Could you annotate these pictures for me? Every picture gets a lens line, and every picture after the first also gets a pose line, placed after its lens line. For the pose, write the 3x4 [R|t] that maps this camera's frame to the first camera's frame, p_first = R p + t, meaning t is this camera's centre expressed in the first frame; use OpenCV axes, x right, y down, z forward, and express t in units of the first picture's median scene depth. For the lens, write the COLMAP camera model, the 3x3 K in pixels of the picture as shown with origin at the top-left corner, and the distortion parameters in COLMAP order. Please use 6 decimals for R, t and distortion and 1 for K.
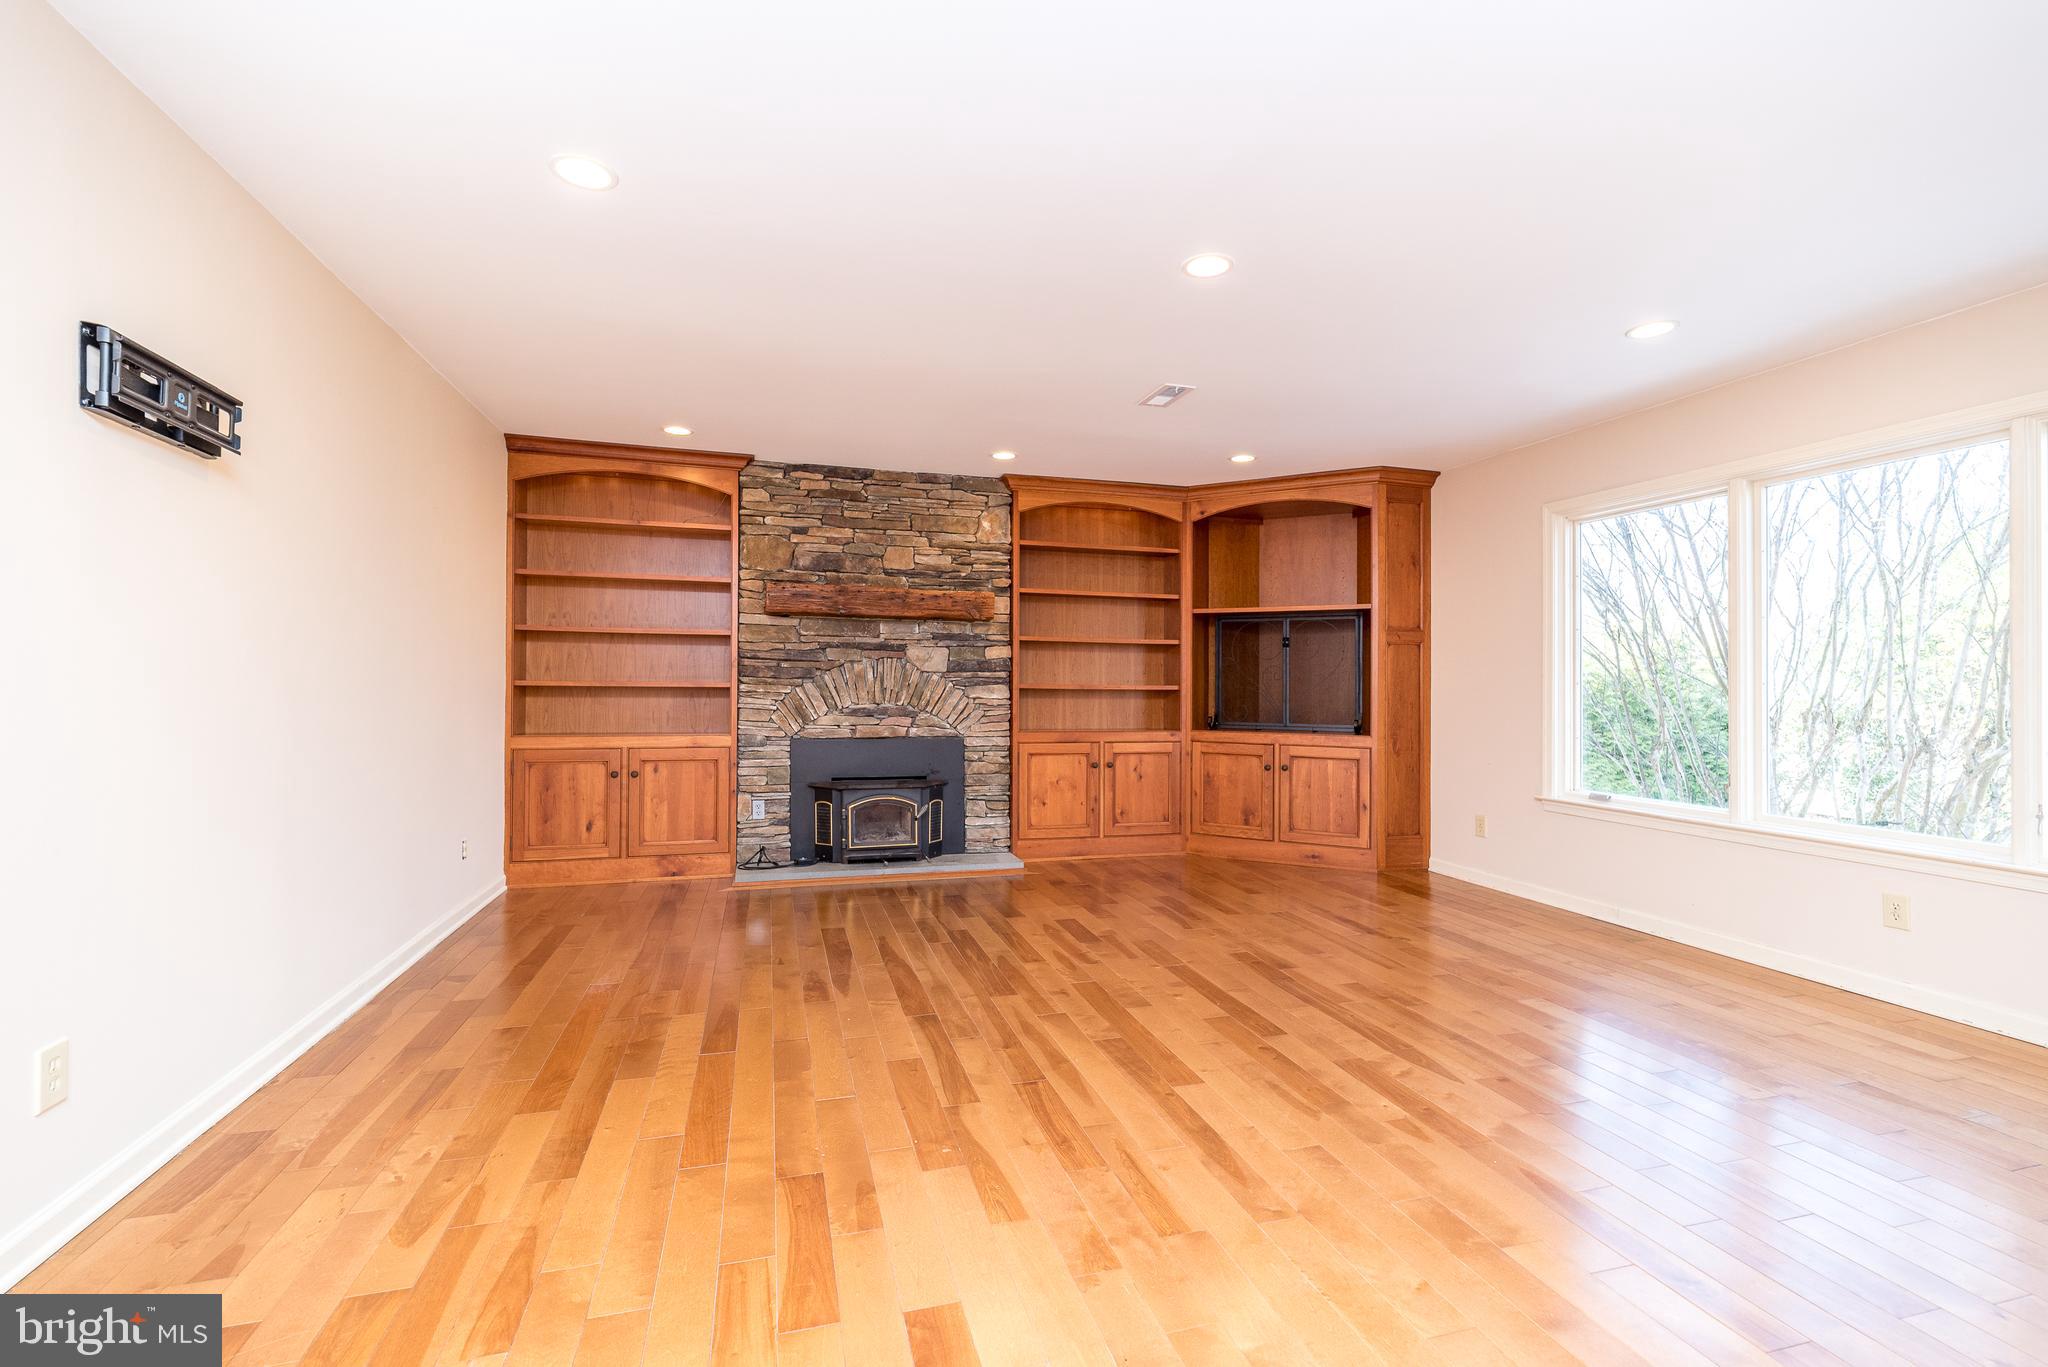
lens RADIAL K [[900.3, 0, 1024.9], [0, 900.3, 671.3], [0, 0, 1]] dist [0.009059, -0.001079]
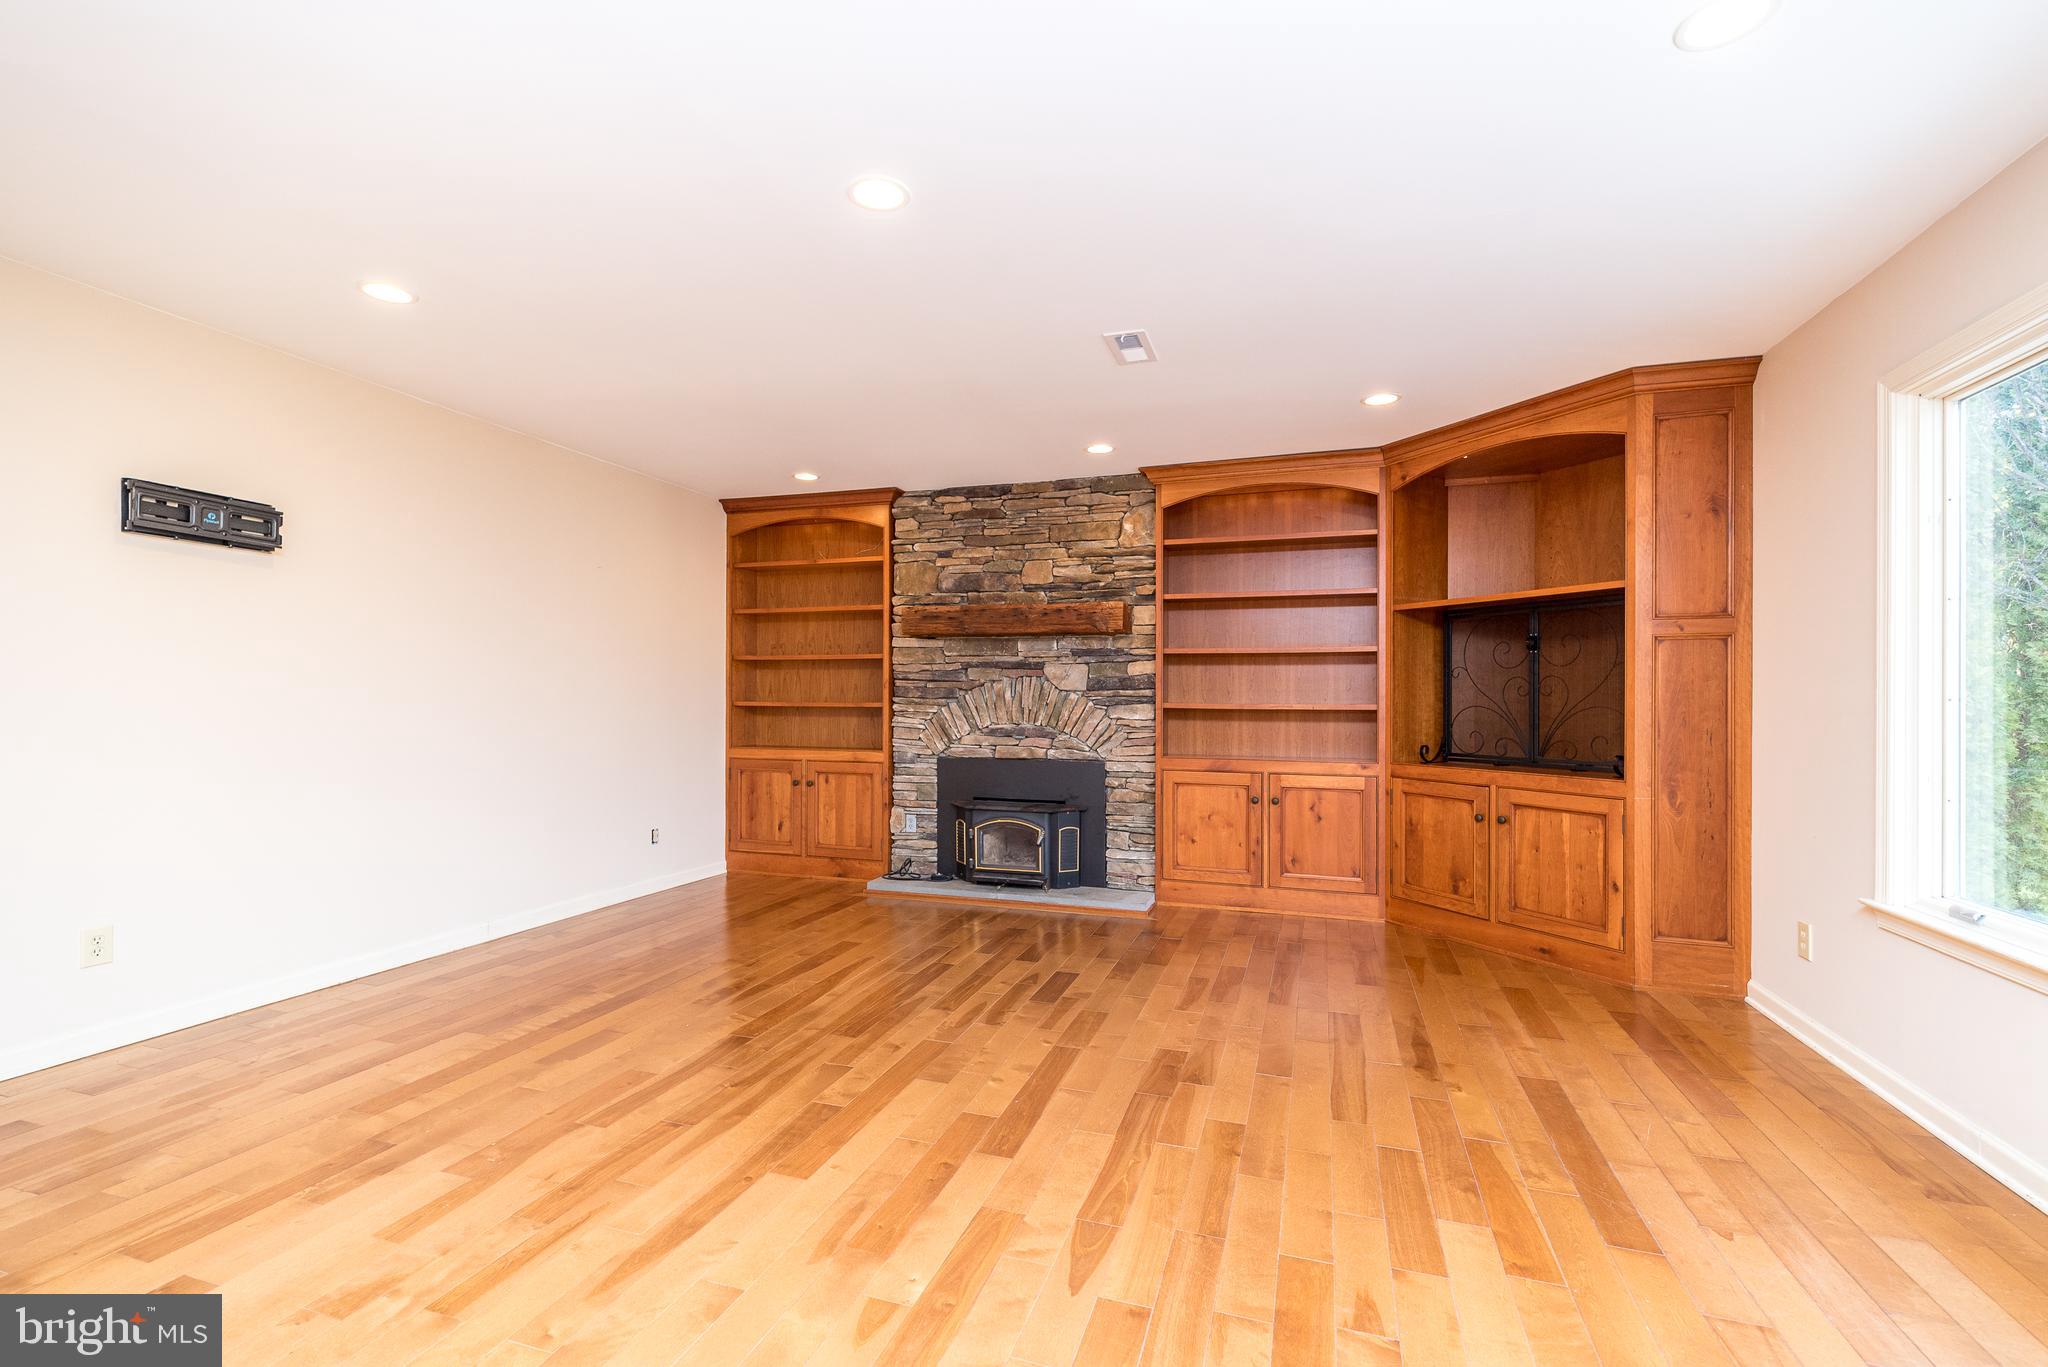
lens RADIAL K [[900.3, 0, 1018.7], [0, 900.3, 698.0], [0, 0, 1]] dist [0.009059, -0.001079]
pose [[0.819620, -0.005872, -0.572877, 0.415230], [0.010438, 0.999935, 0.004684, 0.003595], [0.572812, -0.009819, 0.819628, 0.212036]]
